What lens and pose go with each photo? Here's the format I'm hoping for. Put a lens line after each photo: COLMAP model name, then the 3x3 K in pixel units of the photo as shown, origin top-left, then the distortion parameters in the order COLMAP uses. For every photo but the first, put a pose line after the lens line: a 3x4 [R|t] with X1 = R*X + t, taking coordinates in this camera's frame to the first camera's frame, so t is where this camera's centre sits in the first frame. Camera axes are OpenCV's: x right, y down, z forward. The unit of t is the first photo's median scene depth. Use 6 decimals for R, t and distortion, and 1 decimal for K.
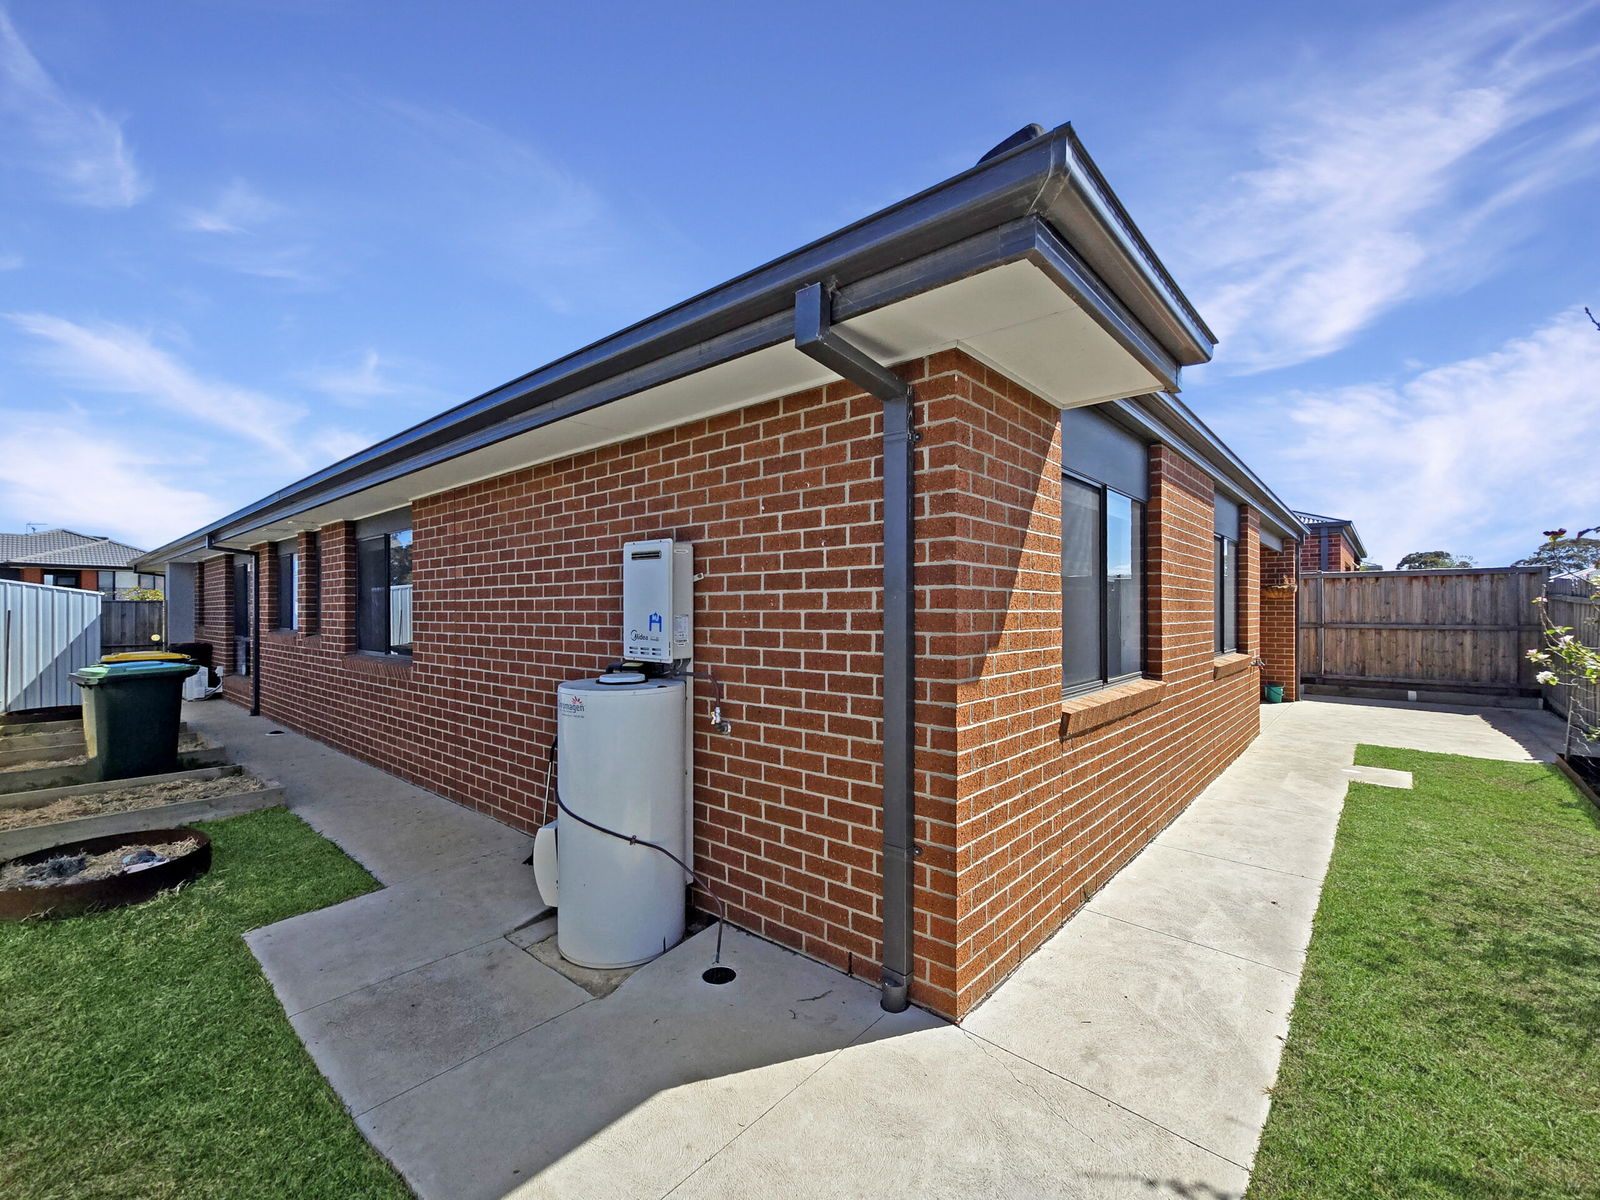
lens RADIAL K [[675.0, 0, 799.5], [0, 675.0, 631.8], [0, 0, 1]] dist [-0.008680, 0.002683]
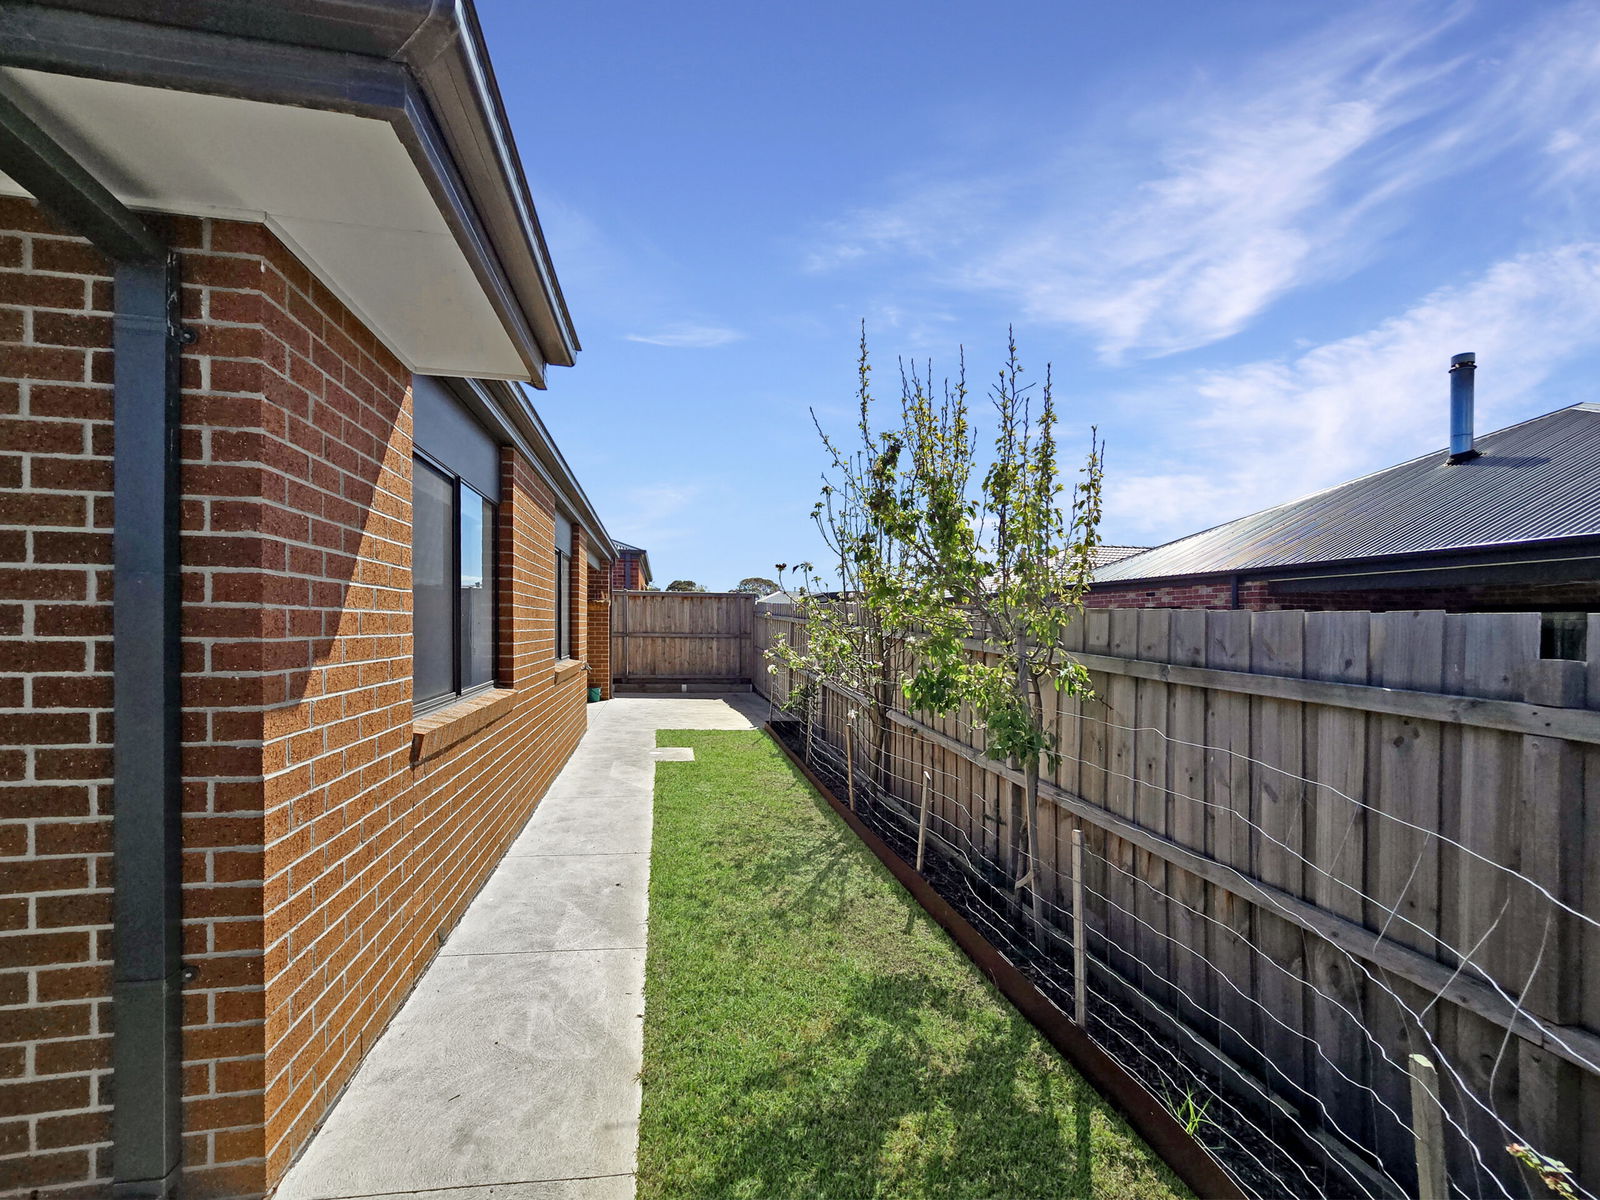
lens RADIAL K [[675.0, 0, 799.5], [0, 675.0, 631.8], [0, 0, 1]] dist [-0.008680, 0.002683]
pose [[0.606525, 0.001228, 0.795063, 0.016074], [0.011218, 0.999886, -0.010102, 0.007293], [-0.794985, 0.015046, 0.606442, 0.122698]]
